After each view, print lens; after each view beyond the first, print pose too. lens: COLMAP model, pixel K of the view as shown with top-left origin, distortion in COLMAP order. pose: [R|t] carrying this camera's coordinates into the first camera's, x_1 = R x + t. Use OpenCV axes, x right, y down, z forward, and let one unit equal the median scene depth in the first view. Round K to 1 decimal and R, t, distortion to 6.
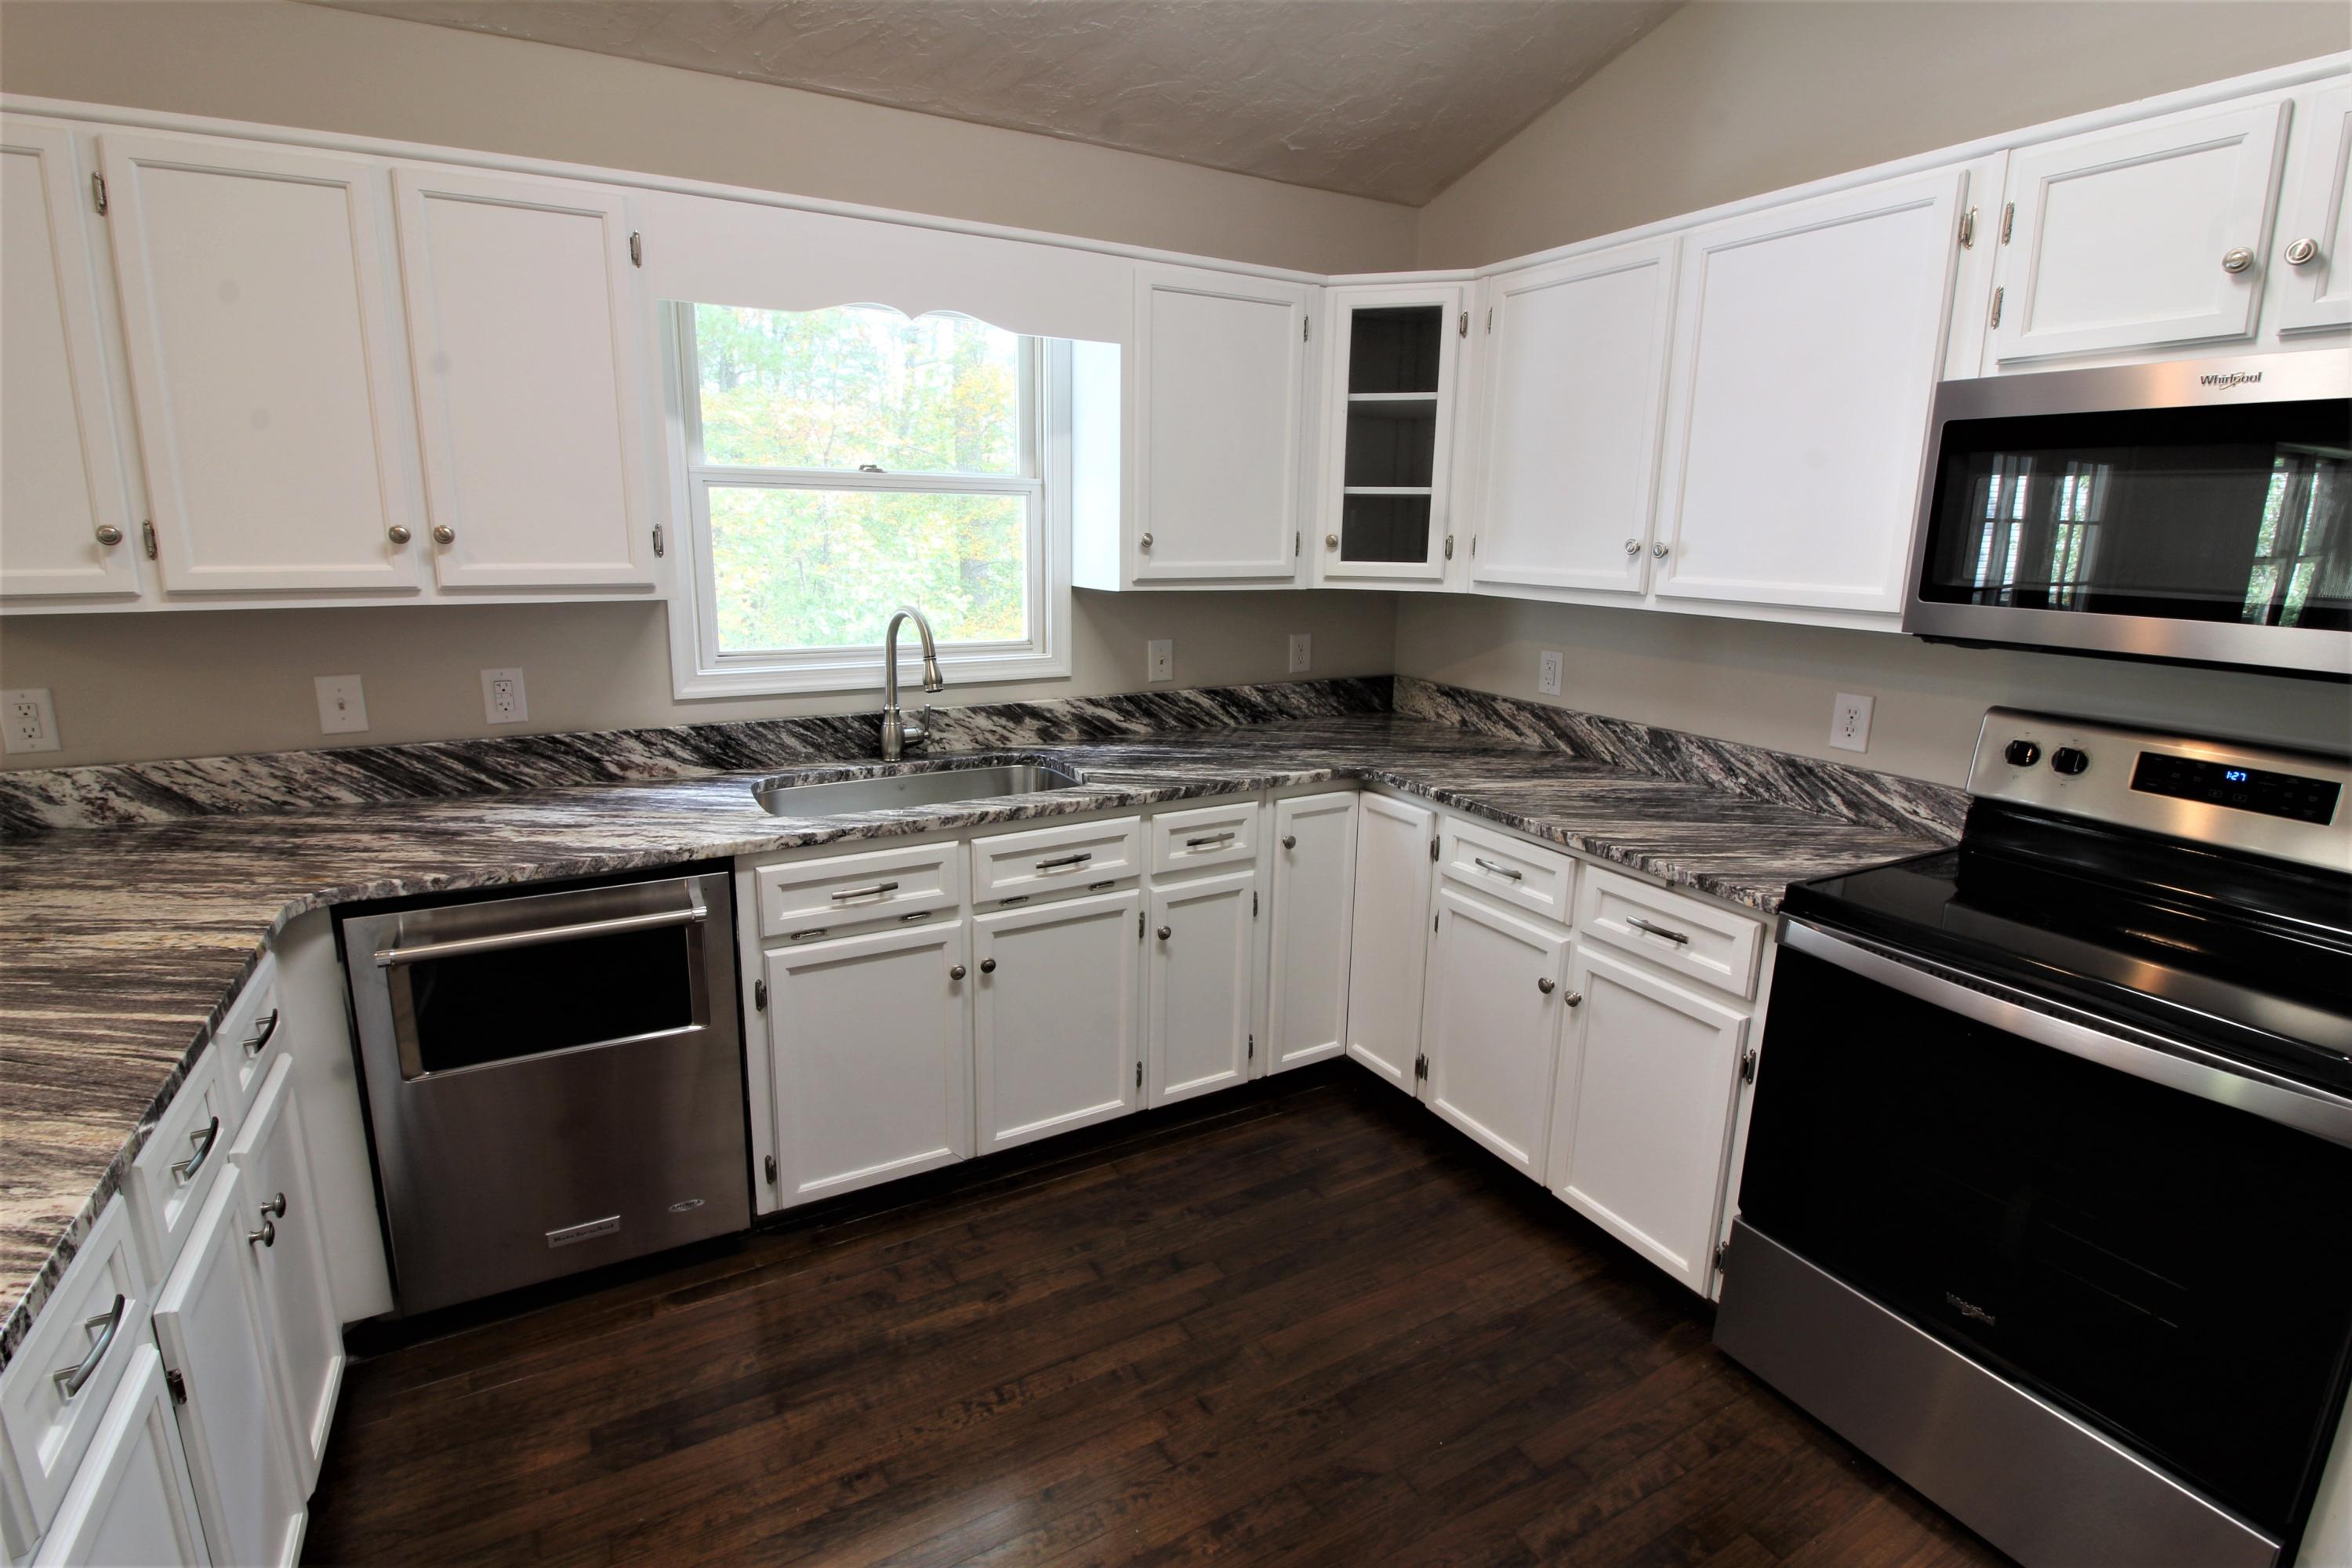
lens RADIAL K [[1089.8, 0, 1163.5], [0, 1089.8, 750.0], [0, 0, 1]] dist [0.002771, -0.014520]
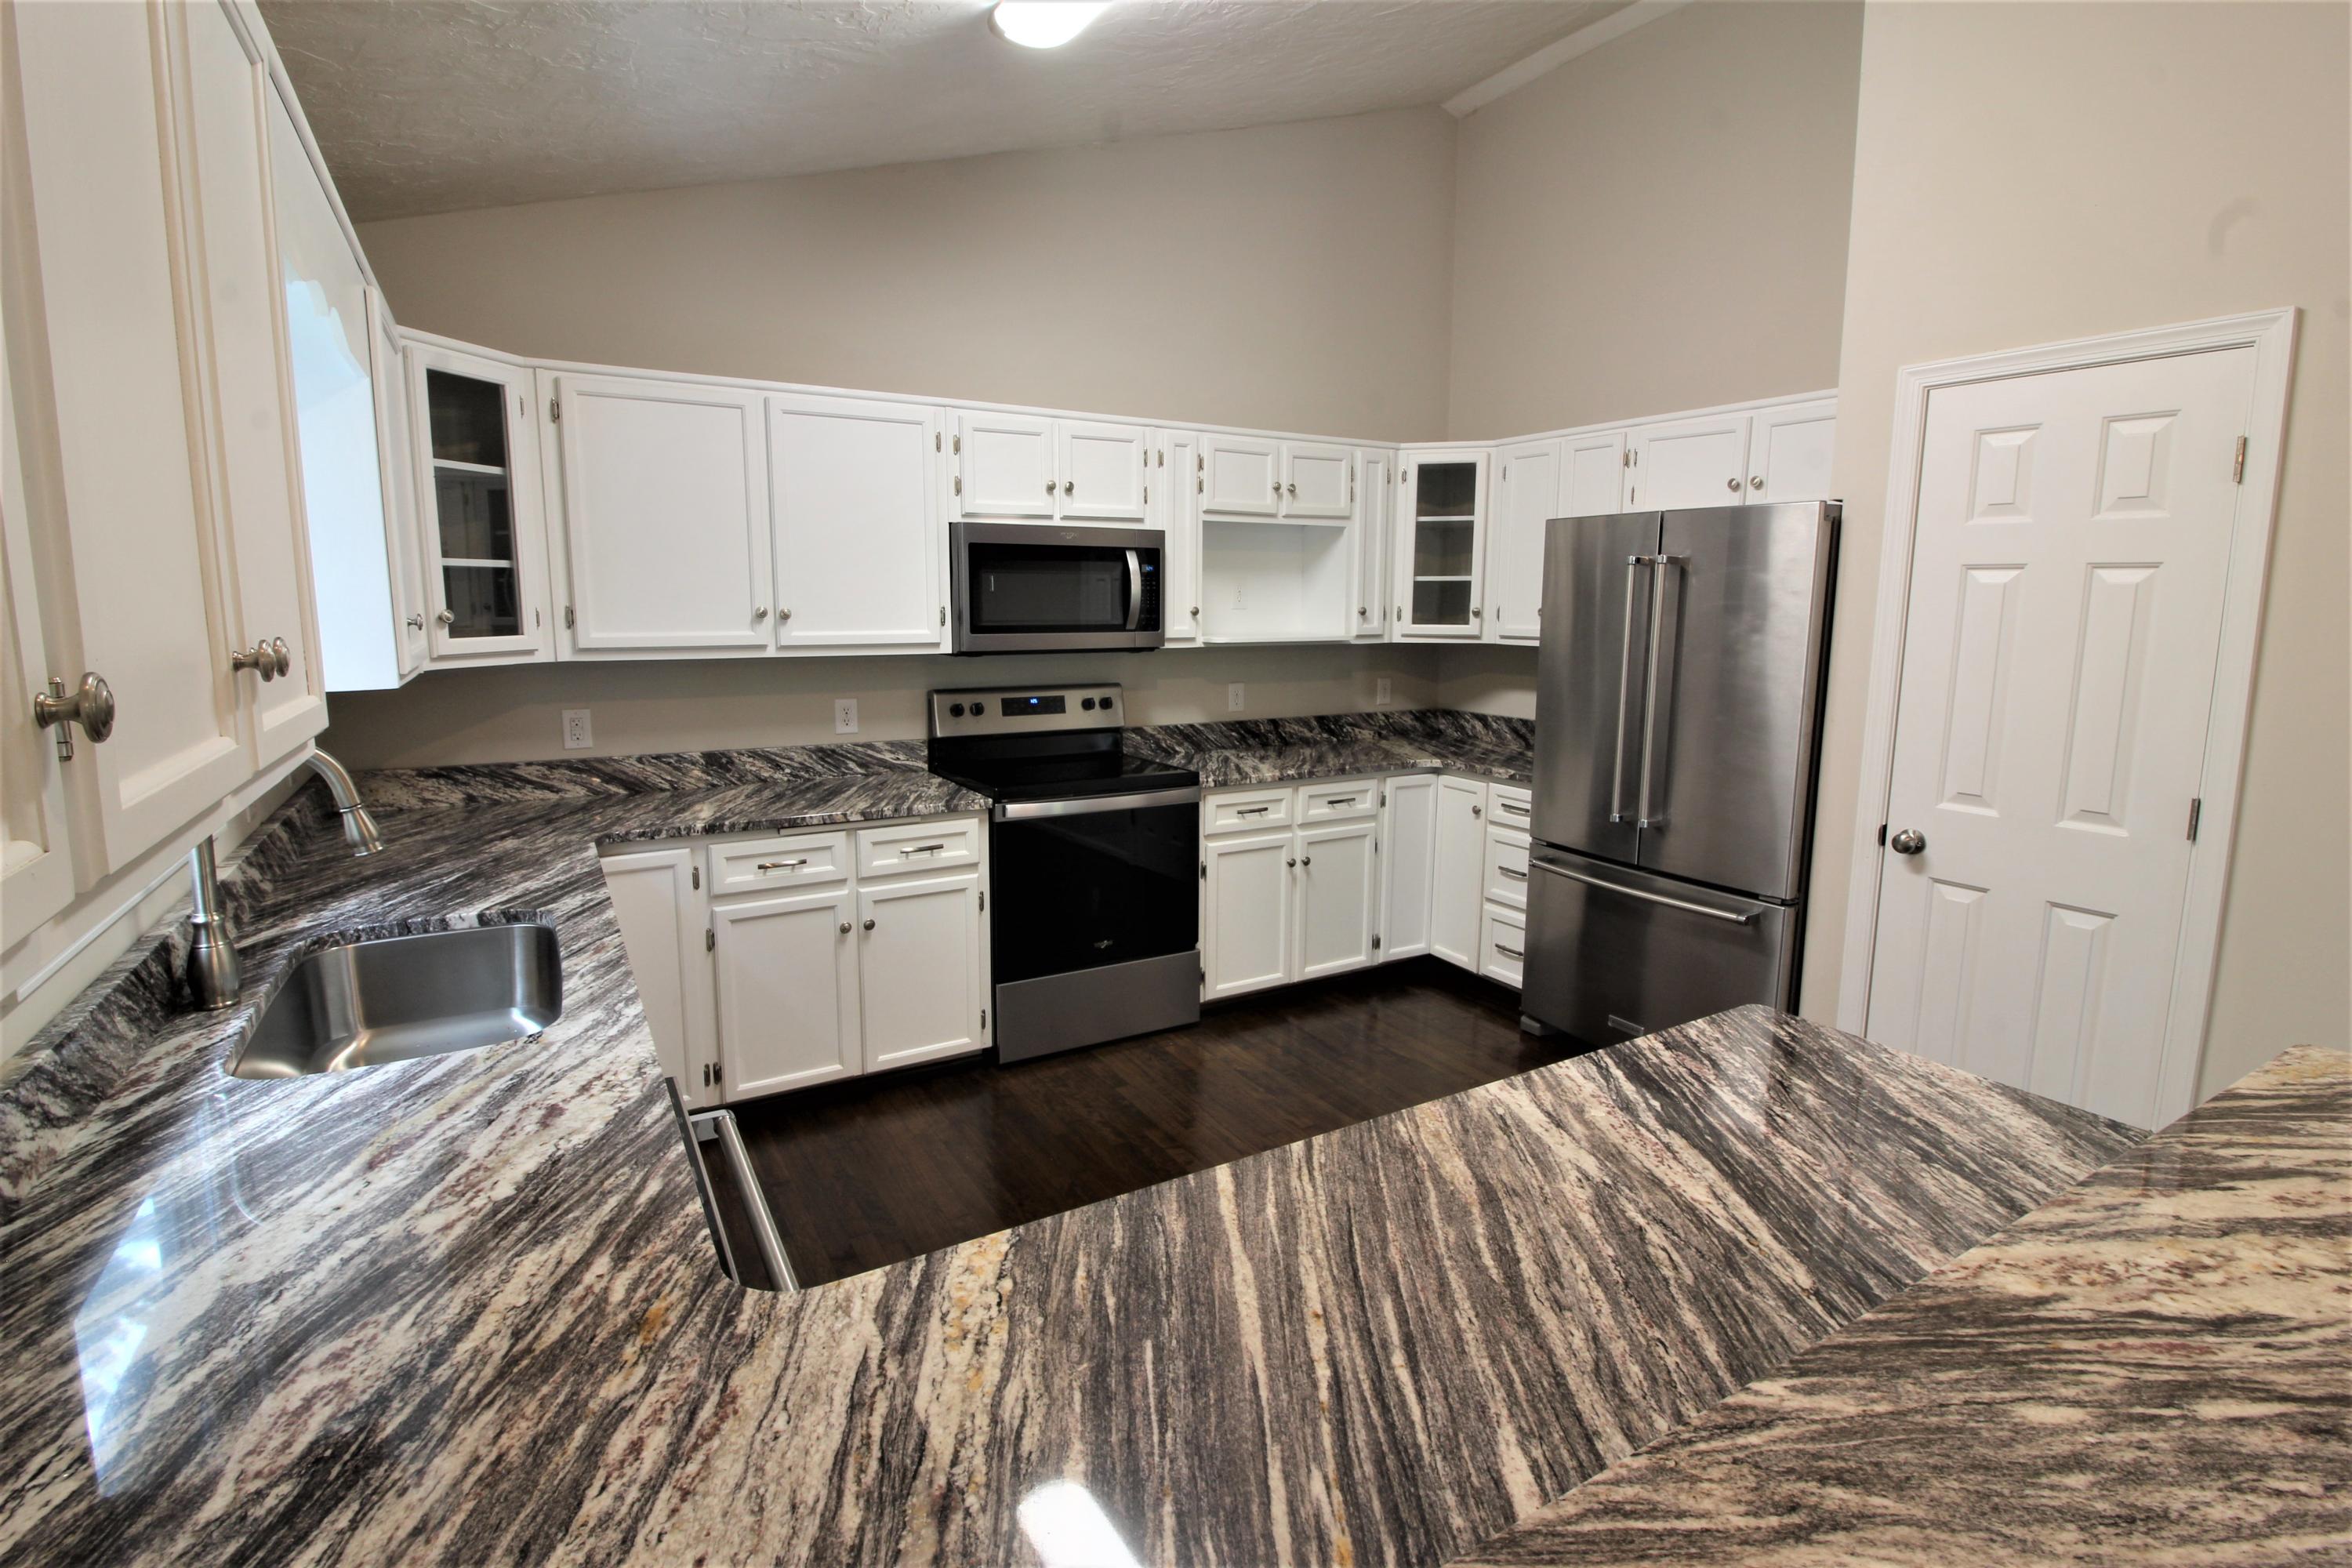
lens RADIAL K [[1089.8, 0, 1163.5], [0, 1089.8, 750.0], [0, 0, 1]] dist [0.002771, -0.014520]
pose [[-0.029055, -0.153461, 0.987727, -0.860483], [0.199979, 0.967275, 0.156166, -0.118812], [-0.979369, 0.202062, 0.002585, 0.485102]]
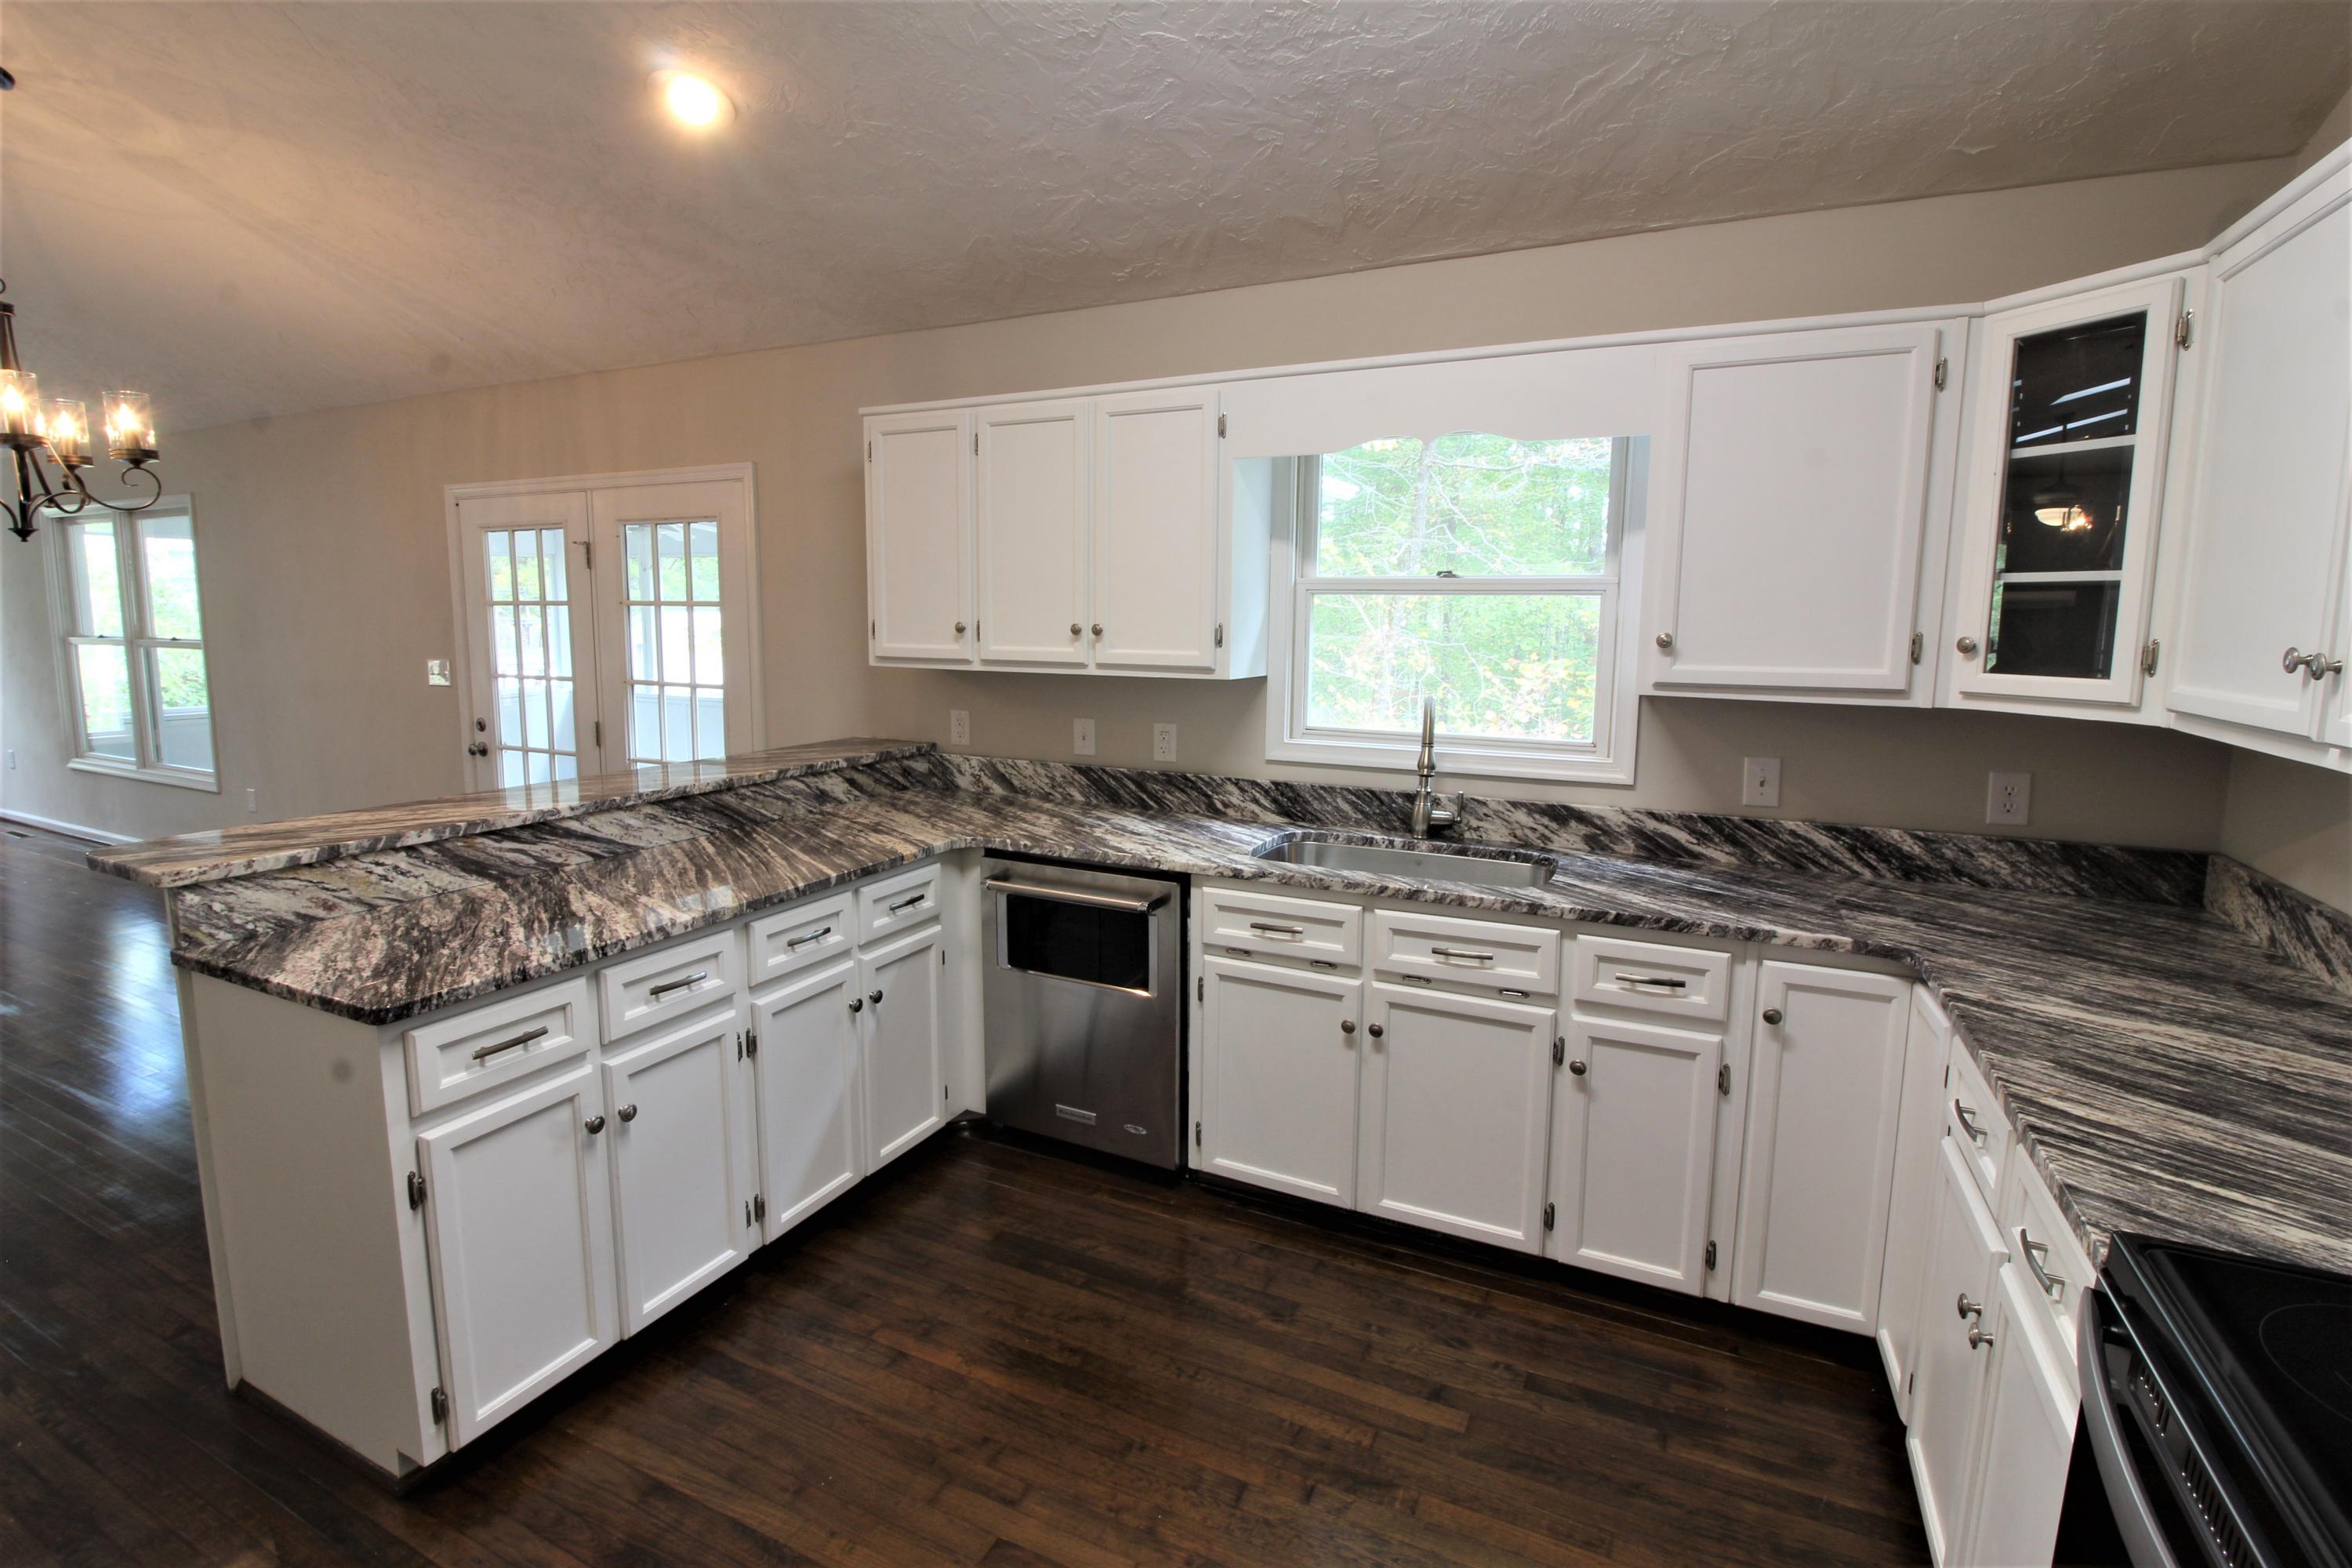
lens RADIAL K [[1089.8, 0, 1163.5], [0, 1089.8, 750.0], [0, 0, 1]] dist [0.002771, -0.014520]
pose [[0.573789, 0.092653, -0.813745, 0.501155], [-0.167889, 0.985787, -0.006140, -0.028018], [0.801611, 0.140142, 0.581189, 0.155921]]
